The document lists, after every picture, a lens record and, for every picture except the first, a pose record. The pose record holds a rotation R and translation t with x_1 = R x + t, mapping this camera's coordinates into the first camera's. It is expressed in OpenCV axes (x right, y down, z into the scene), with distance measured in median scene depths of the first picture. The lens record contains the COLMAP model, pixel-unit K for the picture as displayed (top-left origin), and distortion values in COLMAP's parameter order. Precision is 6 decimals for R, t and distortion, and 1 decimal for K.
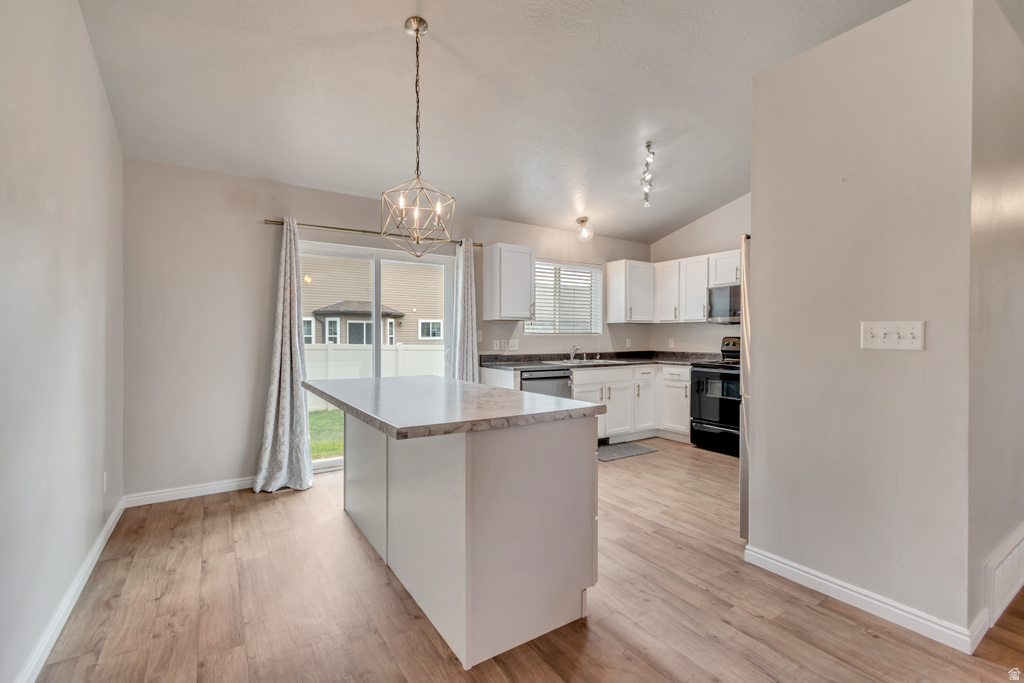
lens RADIAL K [[450.6, 0, 512.0], [0, 450.6, 341.5], [0, 0, 1]] dist [0.001955, -0.000289]
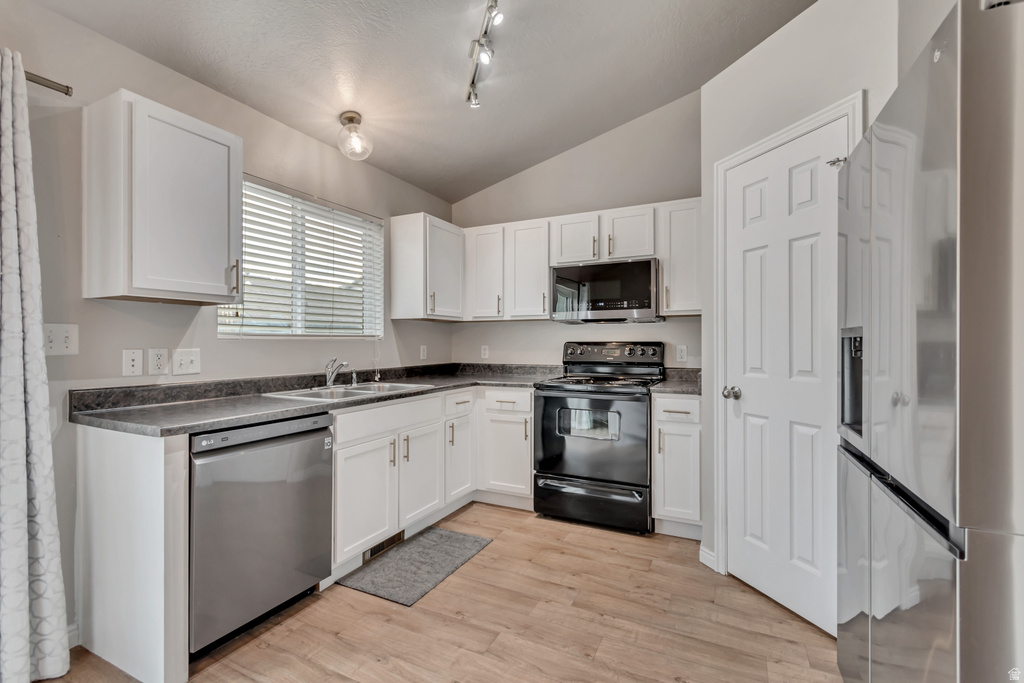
lens RADIAL K [[450.6, 0, 512.0], [0, 450.6, 341.5], [0, 0, 1]] dist [0.001955, -0.000289]
pose [[0.859383, -0.000741, 0.511332, 0.048782], [0.008341, 0.999886, -0.012569, -0.002631], [-0.511264, 0.015067, 0.859291, 0.455760]]
